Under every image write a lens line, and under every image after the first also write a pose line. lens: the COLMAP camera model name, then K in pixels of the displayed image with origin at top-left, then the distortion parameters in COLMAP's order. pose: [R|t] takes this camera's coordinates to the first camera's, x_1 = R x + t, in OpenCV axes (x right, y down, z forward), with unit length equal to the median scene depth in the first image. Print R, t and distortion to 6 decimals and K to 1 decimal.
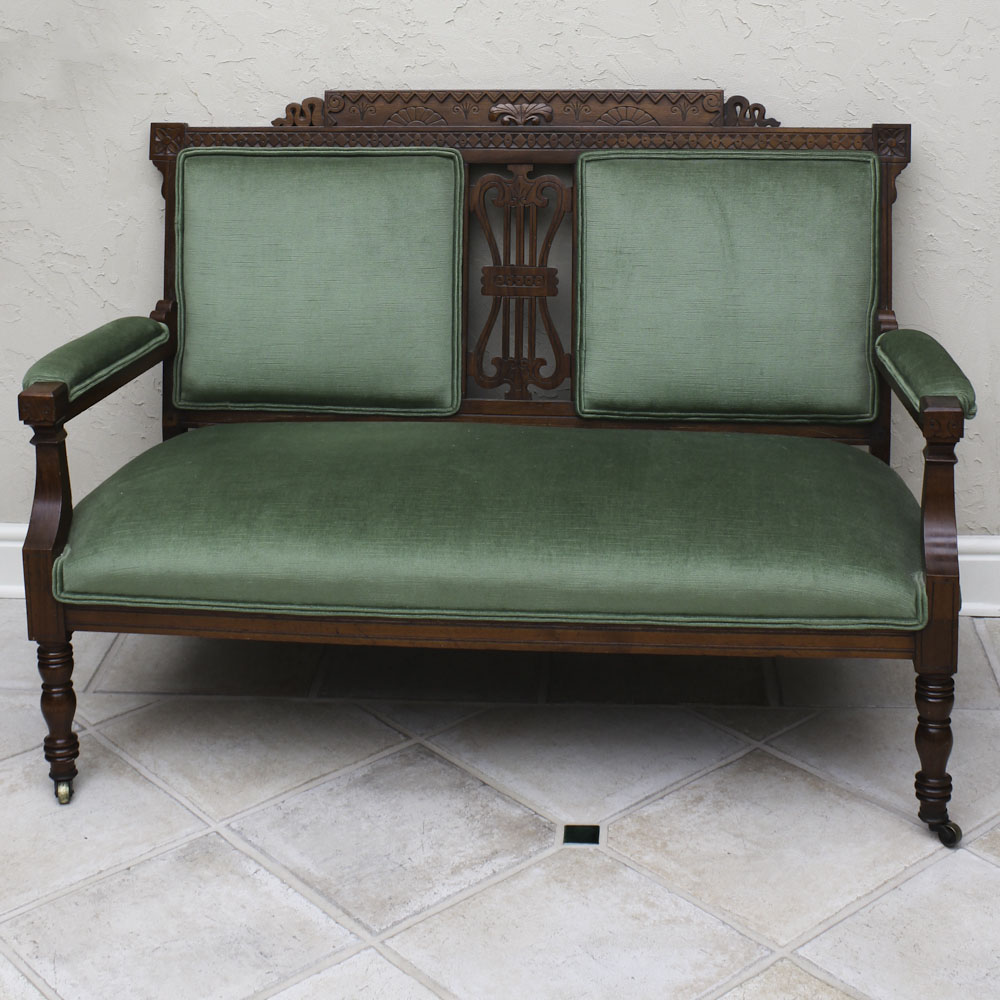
lens RADIAL K [[1841.8, 0, 477.2], [0, 1841.8, 122.6], [0, 0, 1]] dist [-0.105392, 0.000000]
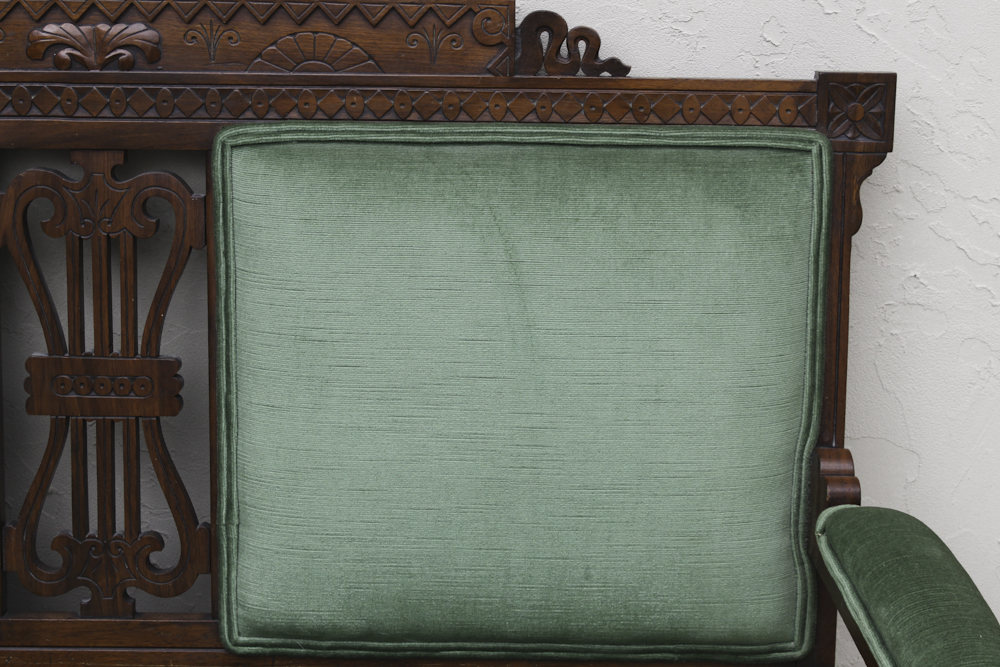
lens RADIAL K [[2080.0, 0, 494.7], [0, 2080.0, 314.2], [0, 0, 1]] dist [0.032510, 0.000000]
pose [[0.992140, -0.022451, 0.123105, 0.060965], [-0.005618, 0.974790, 0.223052, -0.060292], [-0.125009, -0.221990, 0.967002, 0.464617]]
